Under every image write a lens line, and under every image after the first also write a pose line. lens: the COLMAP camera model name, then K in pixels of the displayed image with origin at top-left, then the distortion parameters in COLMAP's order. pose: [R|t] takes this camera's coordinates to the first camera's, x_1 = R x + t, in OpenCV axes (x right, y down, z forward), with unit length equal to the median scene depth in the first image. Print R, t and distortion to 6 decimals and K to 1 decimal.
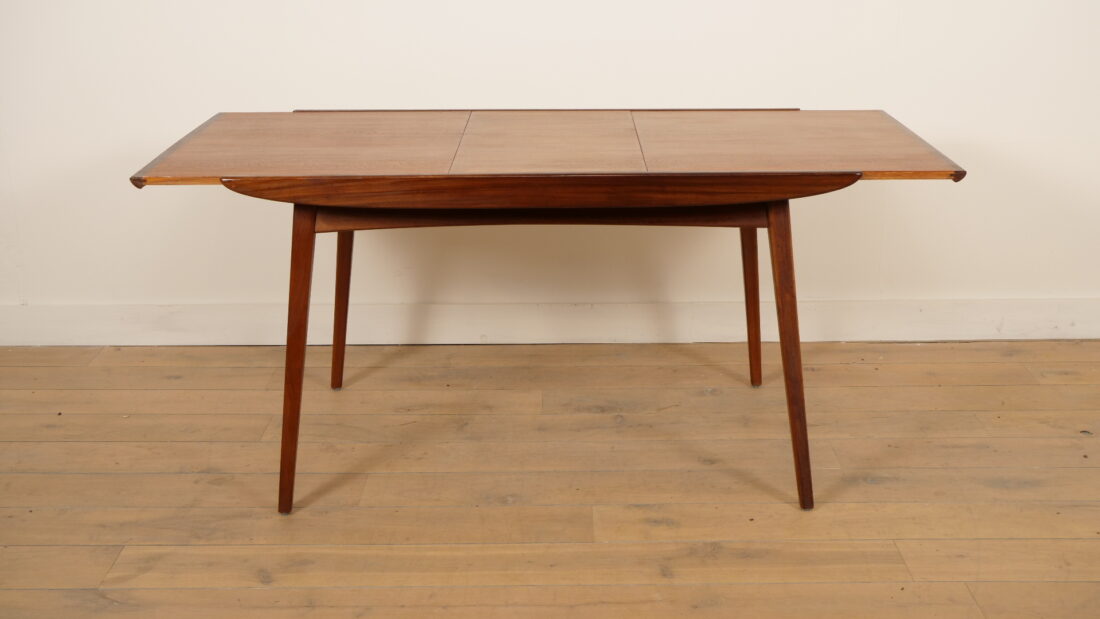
lens RADIAL K [[1369.6, 0, 551.3], [0, 1369.6, 348.3], [0, 0, 1]] dist [0.010266, 0.050235]
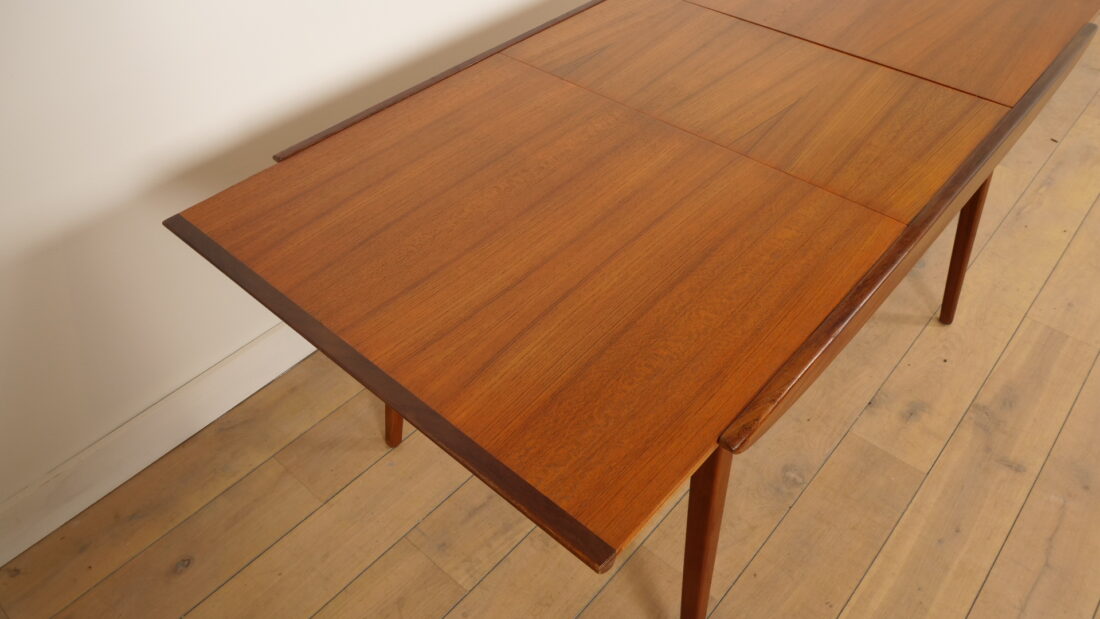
lens RADIAL K [[795.9, 0, 551.9], [0, 795.9, 310.4], [0, 0, 1]] dist [-0.049544, 0.021368]
pose [[0.656852, -0.521283, 0.544803, -0.356145], [0.252965, 0.833004, 0.492050, -0.277201], [-0.710320, -0.185388, 0.679026, 0.735485]]
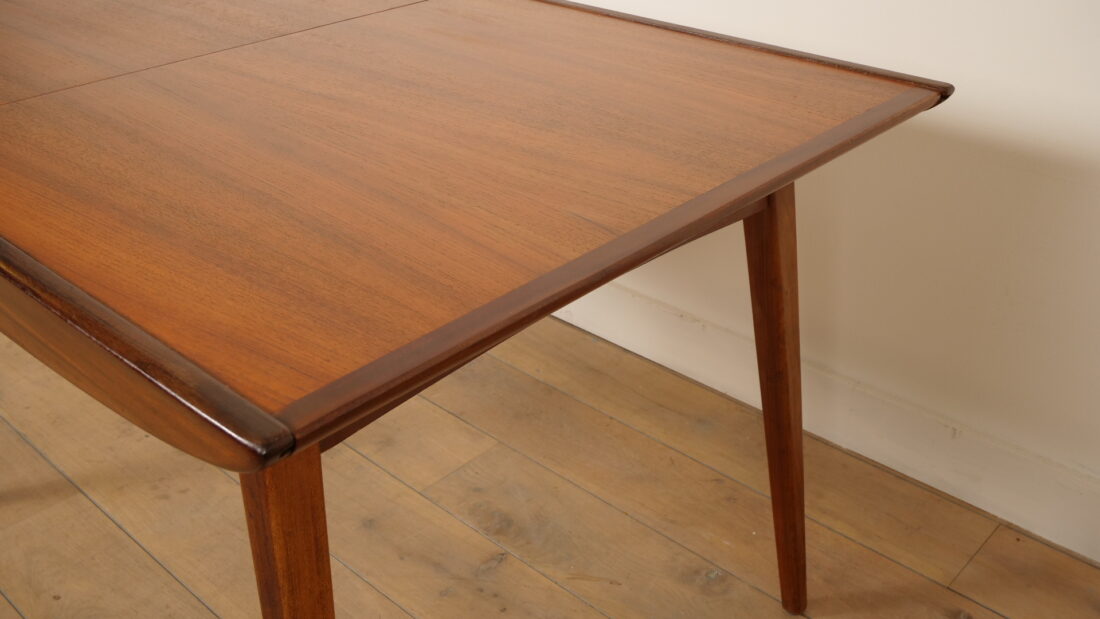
lens RADIAL K [[1061.3, 0, 552.8], [0, 1061.3, 308.8], [0, 0, 1]] dist [0.000077, 0.007826]
pose [[0.734117, 0.336729, -0.589649, 0.319064], [-0.220782, 0.939563, 0.261679, -0.183642], [0.642128, -0.061919, 0.764093, 0.750315]]
